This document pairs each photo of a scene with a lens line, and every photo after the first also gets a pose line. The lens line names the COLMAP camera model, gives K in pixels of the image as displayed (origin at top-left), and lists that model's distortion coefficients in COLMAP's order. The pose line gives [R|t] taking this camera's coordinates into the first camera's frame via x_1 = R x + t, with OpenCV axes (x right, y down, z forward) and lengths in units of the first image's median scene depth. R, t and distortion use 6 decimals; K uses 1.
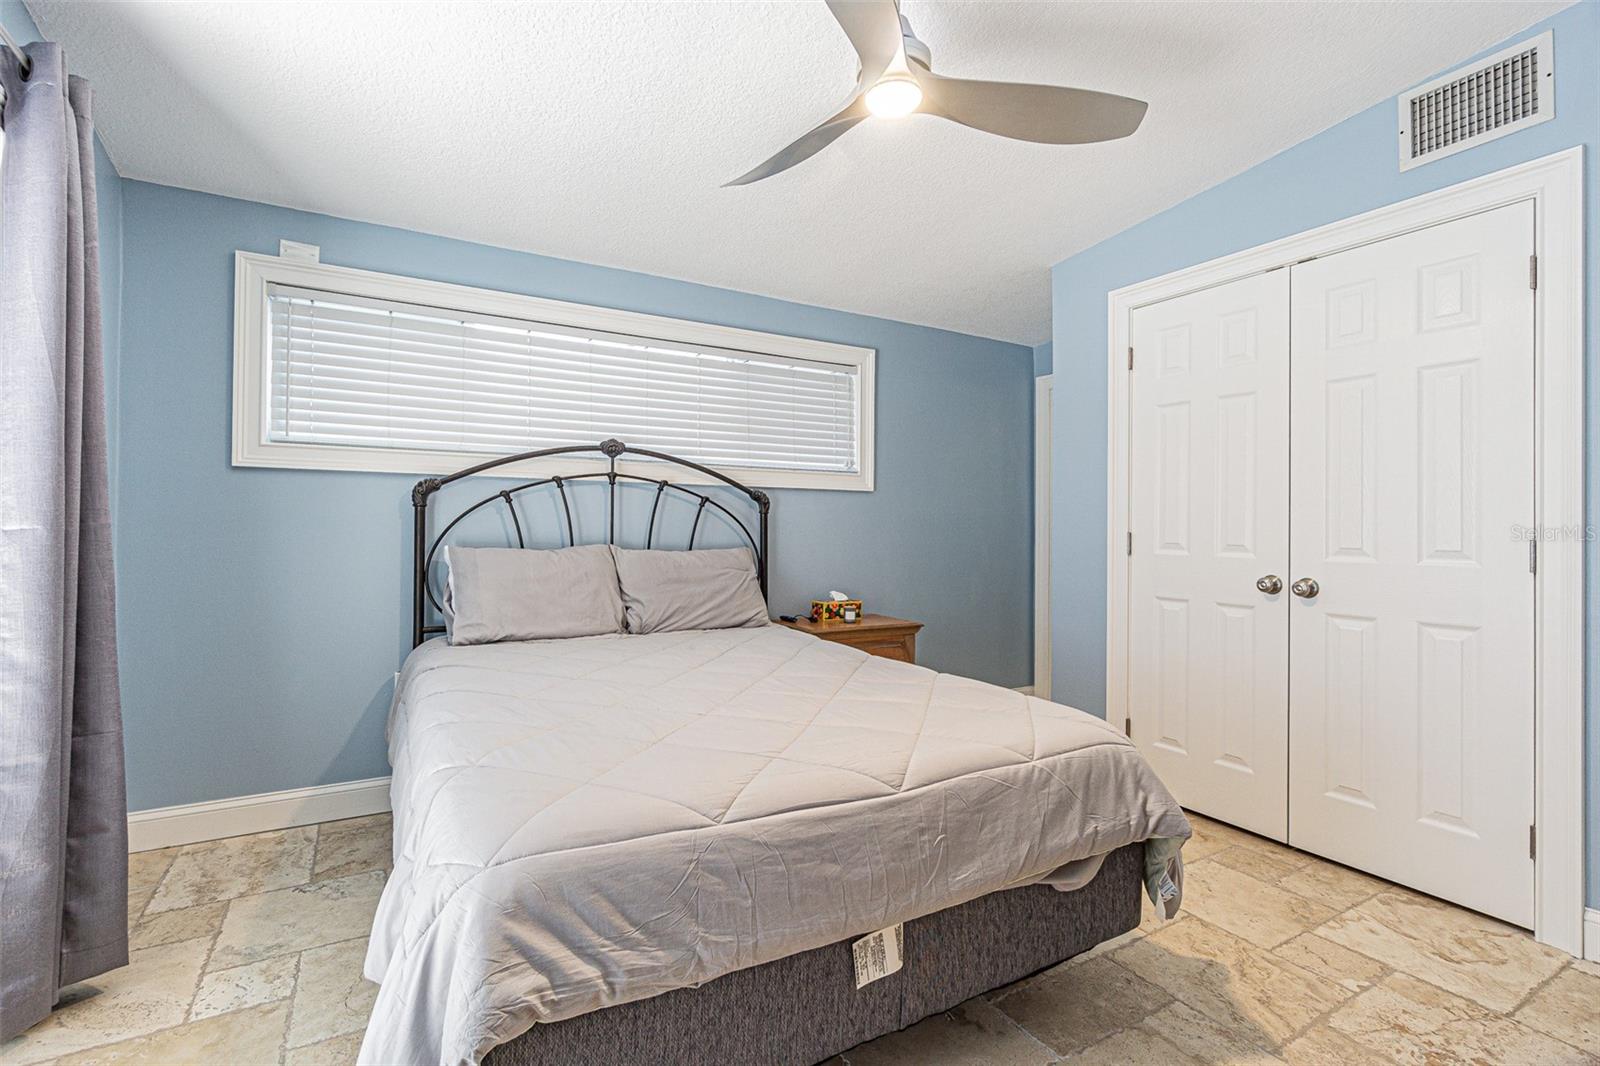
lens RADIAL K [[688.9, 0, 800.0], [0, 688.9, 525.6], [0, 0, 1]] dist [-0.005614, 0.001614]
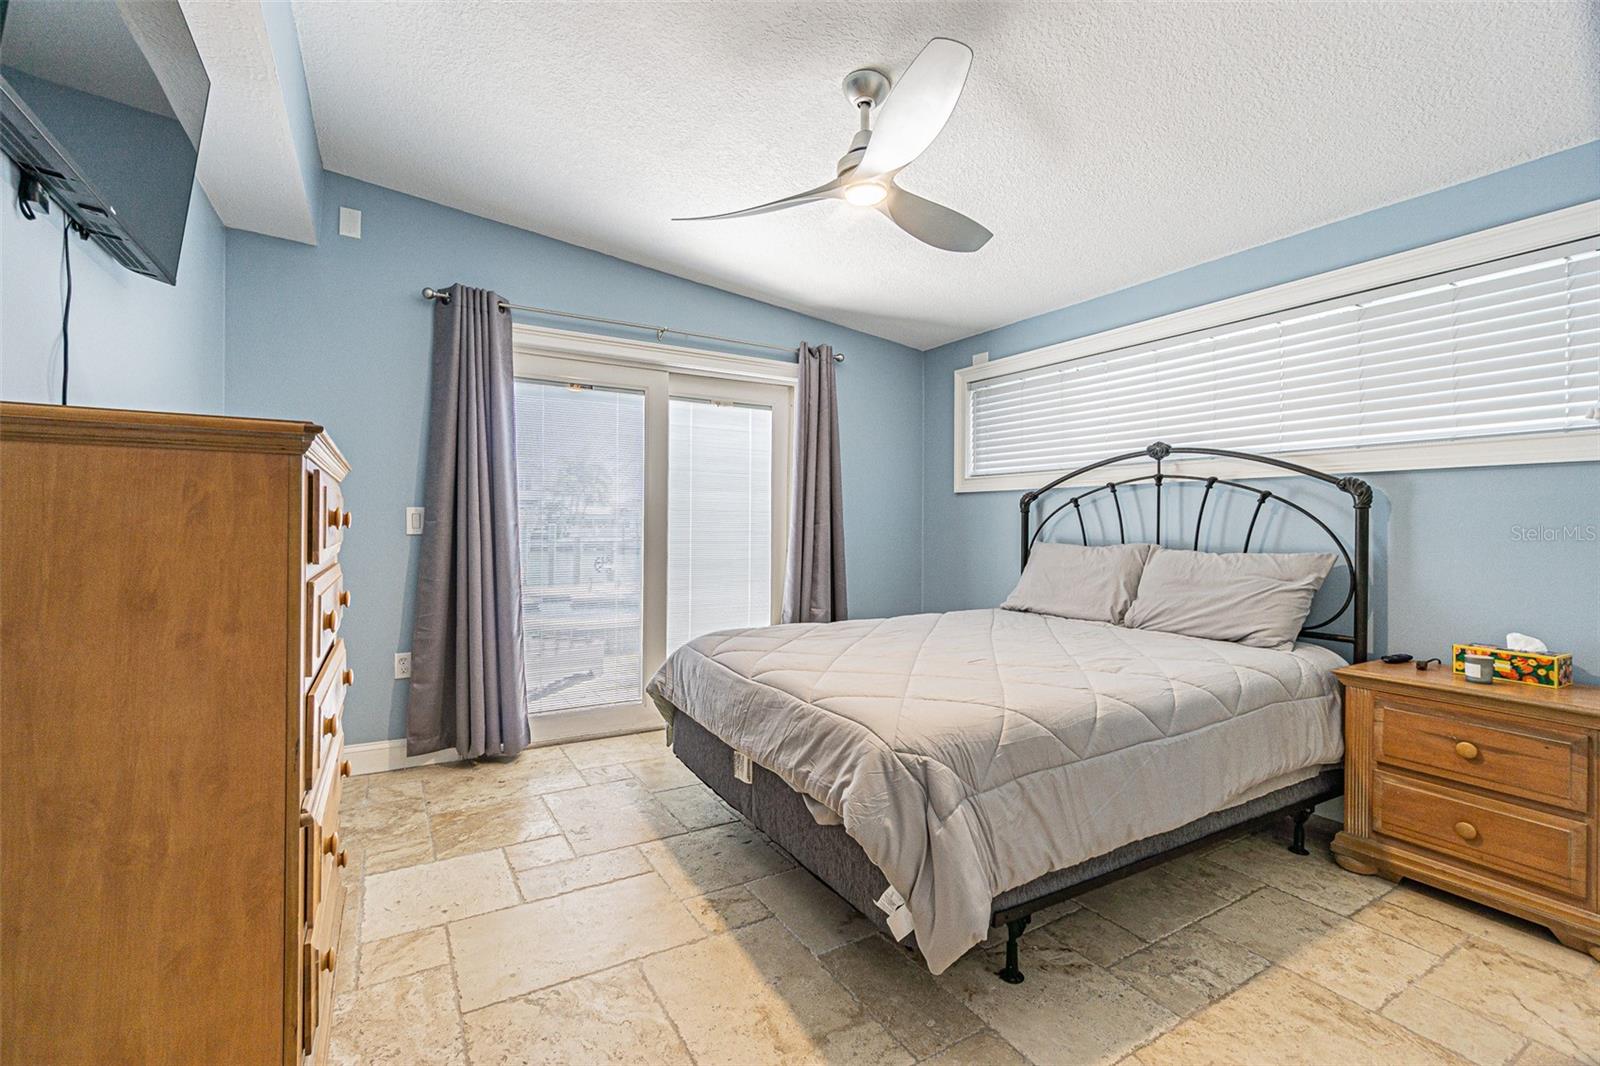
lens RADIAL K [[688.9, 0, 813.5], [0, 688.9, 528.4], [0, 0, 1]] dist [-0.005614, 0.001614]
pose [[0.052114, -0.001650, -0.998640, 0.740466], [-0.002662, 0.999995, -0.001791, 0.007829], [0.998638, 0.002751, 0.052109, 0.429401]]
